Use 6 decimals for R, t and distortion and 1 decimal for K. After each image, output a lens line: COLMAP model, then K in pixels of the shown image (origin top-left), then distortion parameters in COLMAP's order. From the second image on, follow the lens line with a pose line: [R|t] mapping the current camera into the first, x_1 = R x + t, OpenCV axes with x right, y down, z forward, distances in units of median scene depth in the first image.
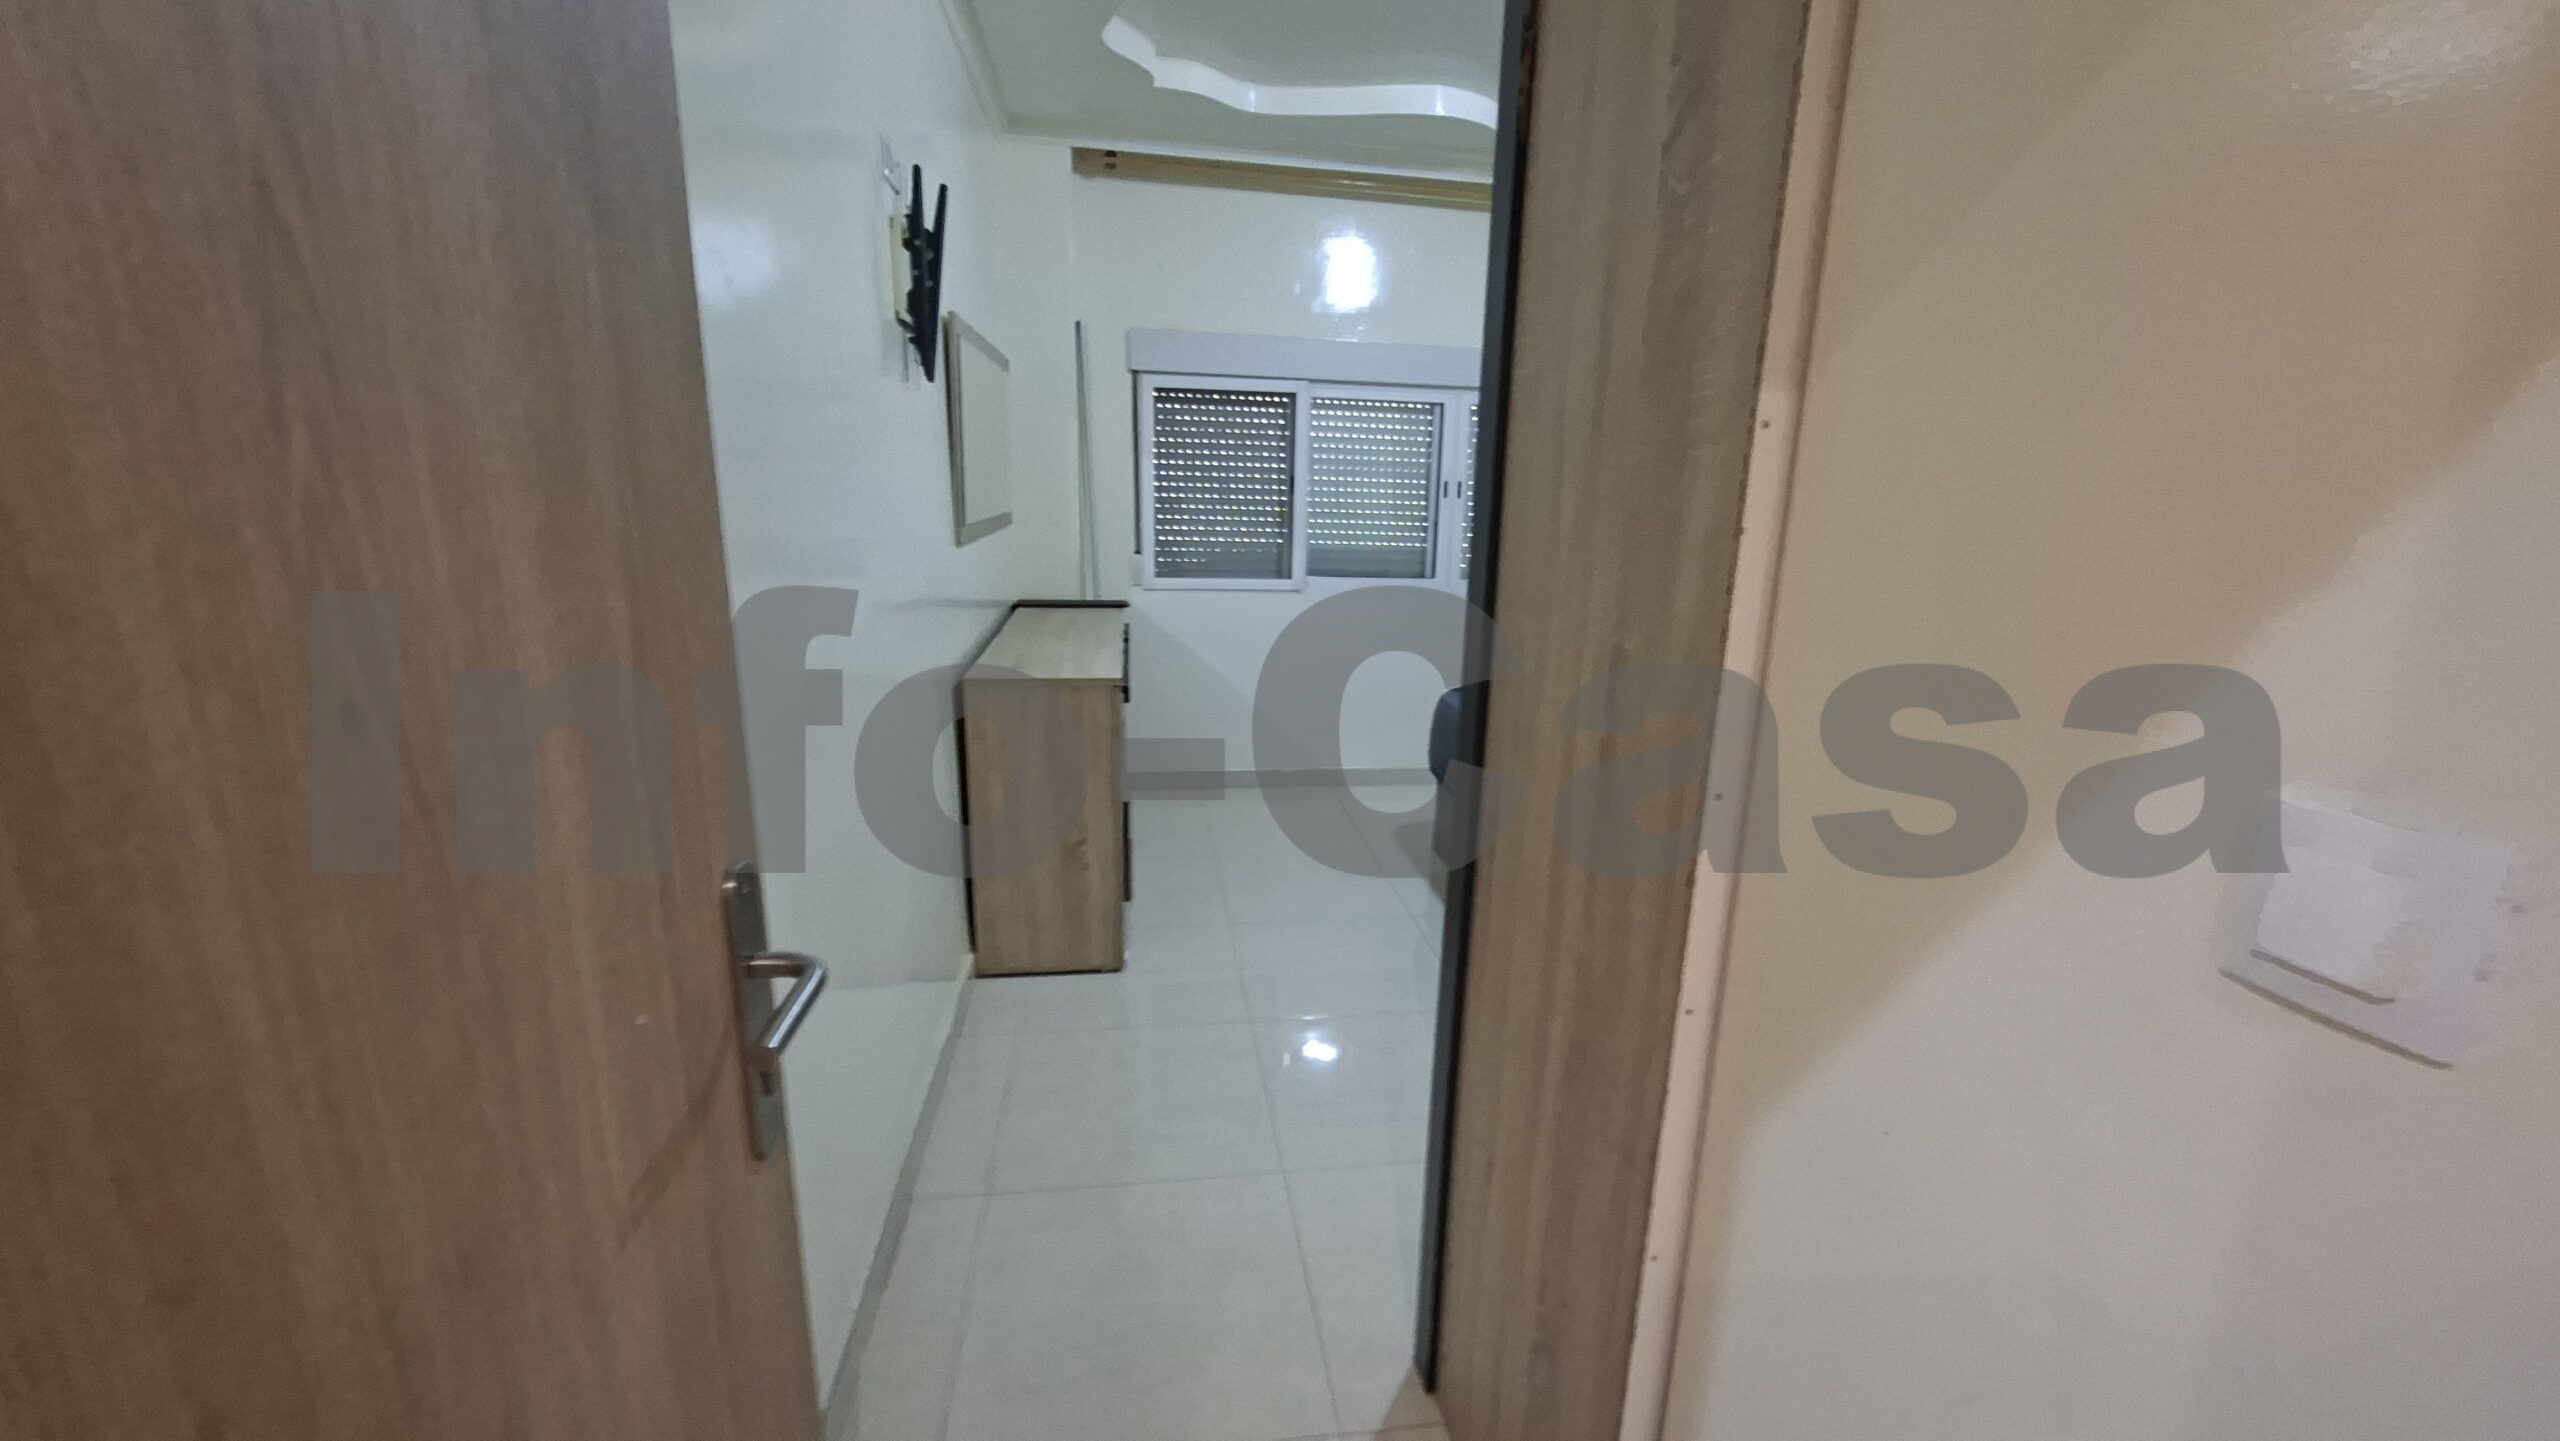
lens RADIAL K [[1002.4, 0, 1289.4], [0, 1002.4, 721.2], [0, 0, 1]] dist [-0.007587, 0.001595]
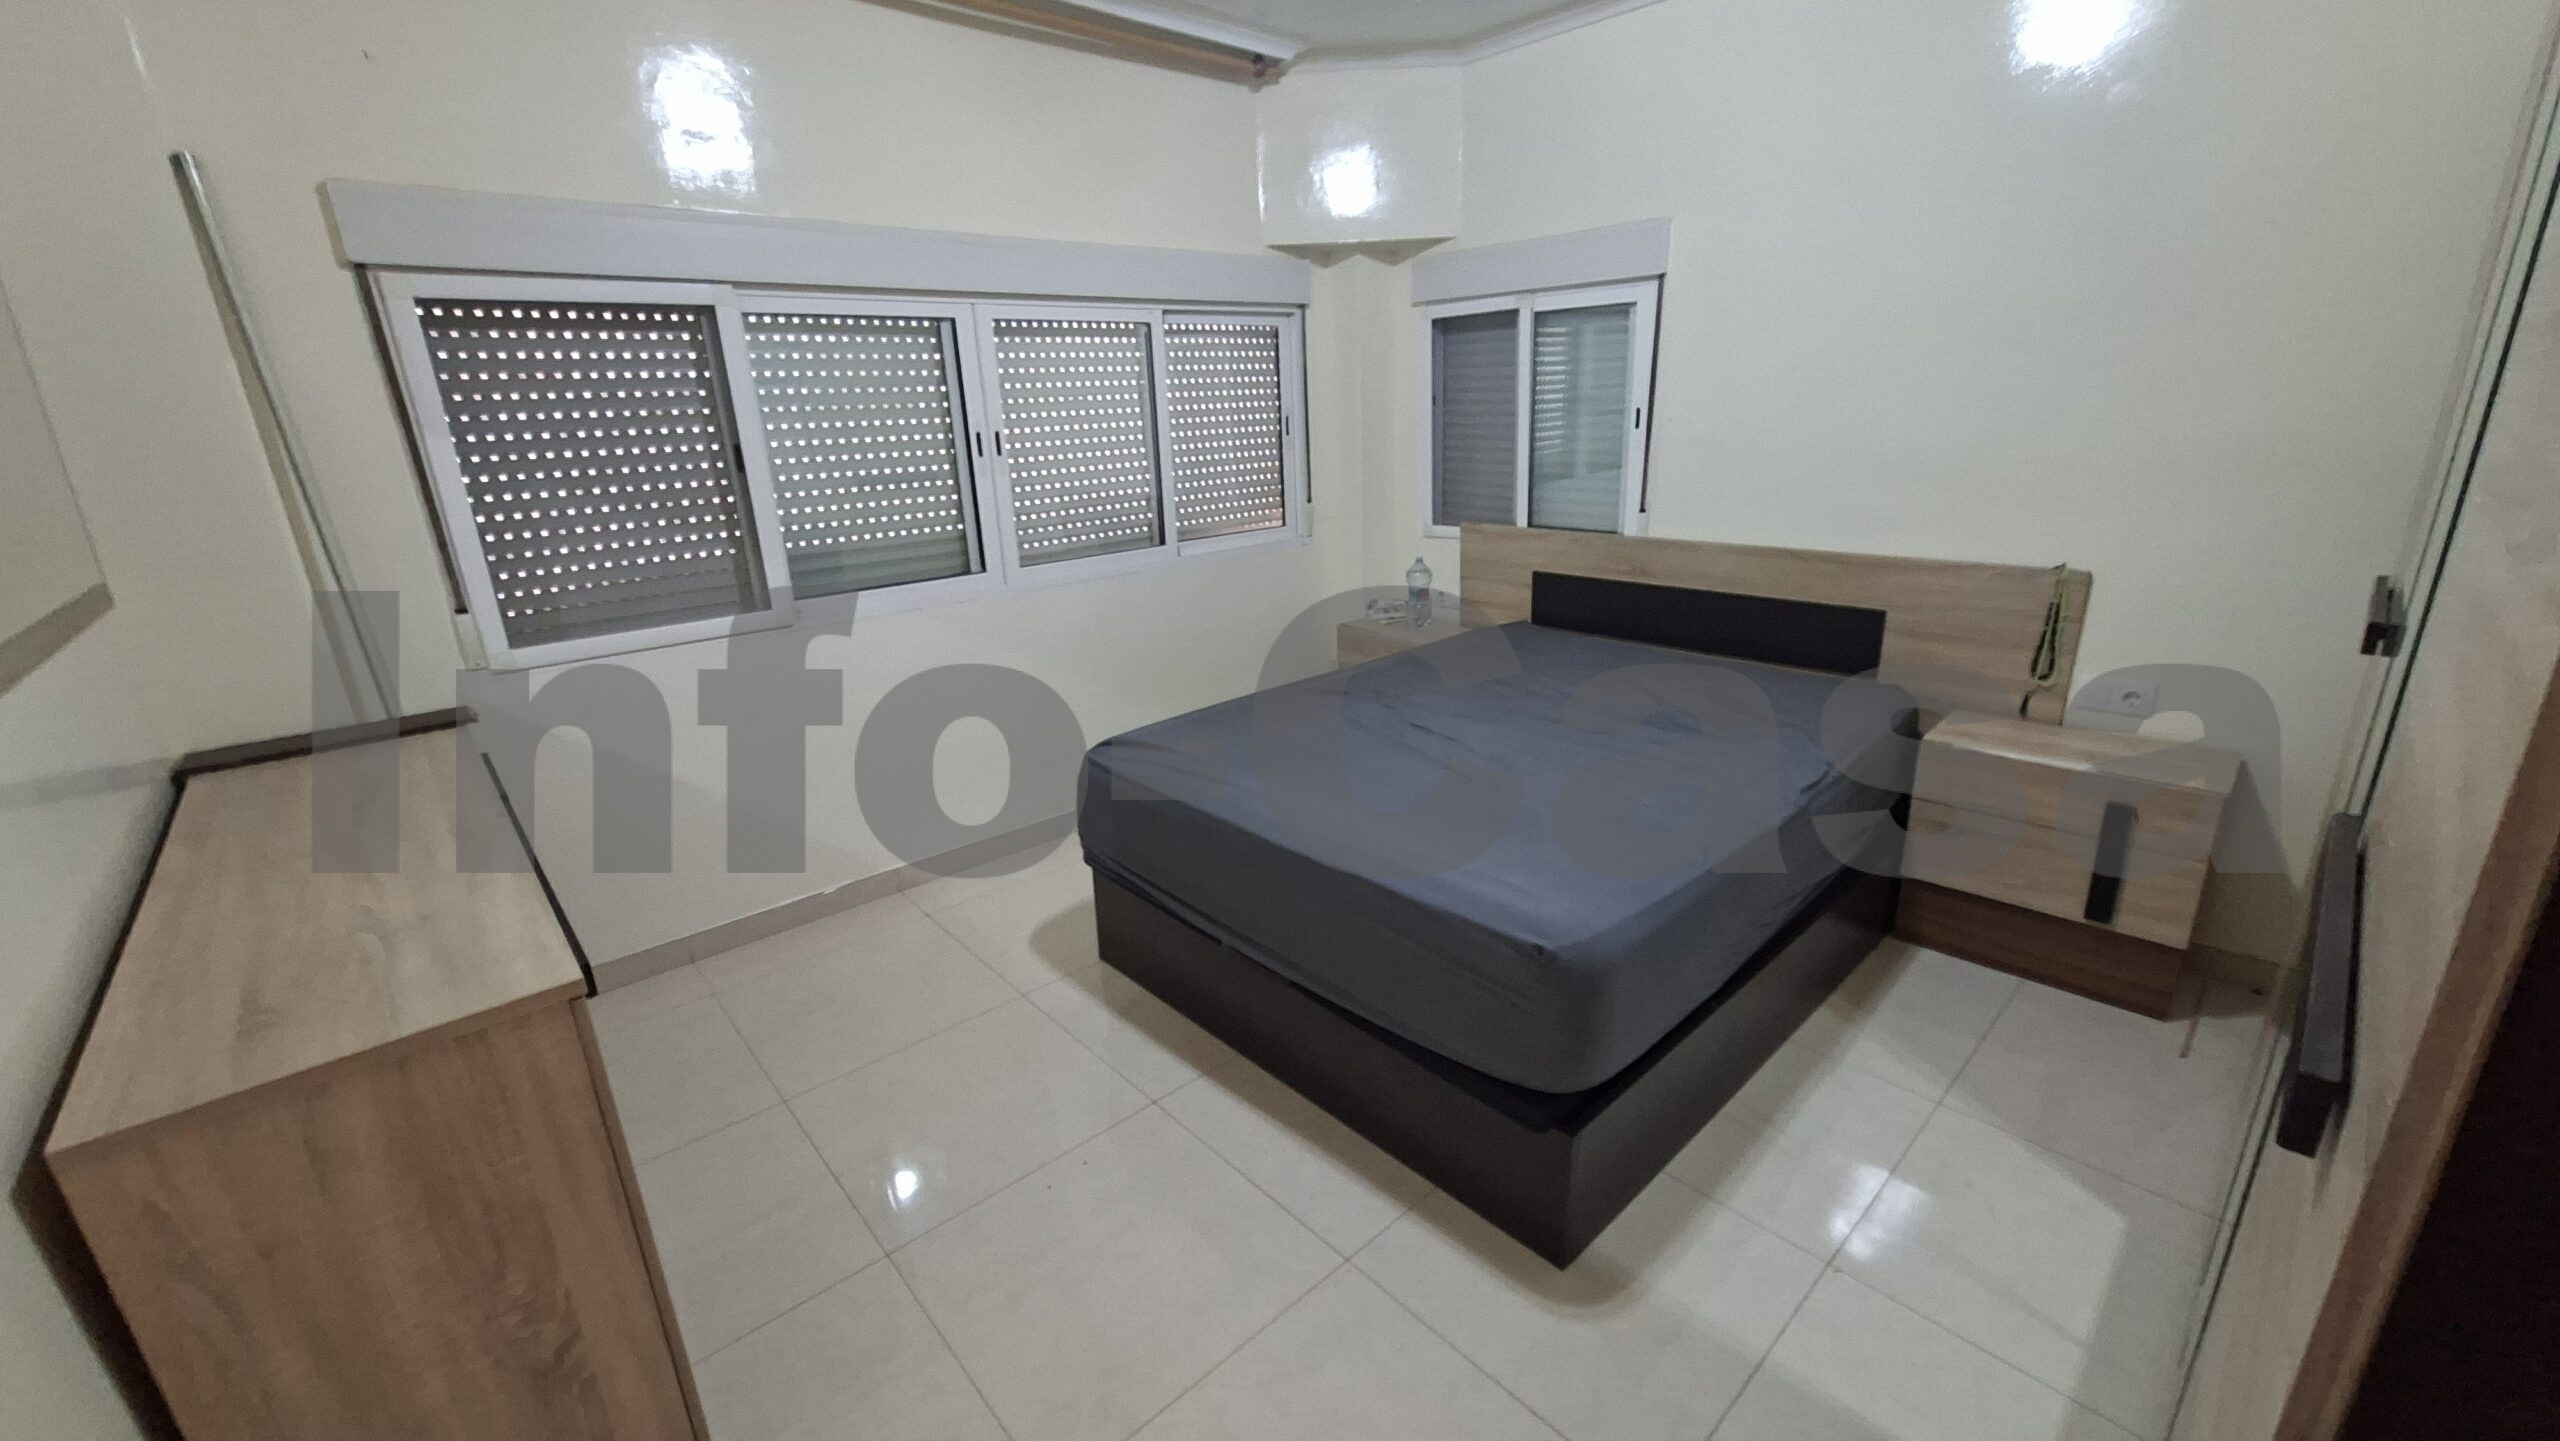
lens RADIAL K [[1002.4, 0, 1277.3], [0, 1002.4, 717.7], [0, 0, 1]] dist [-0.007587, 0.001595]
pose [[0.827938, -0.221905, 0.515051, -0.075878], [0.181824, 0.974993, 0.127786, -0.100314], [-0.530527, -0.012150, 0.847581, 0.304614]]
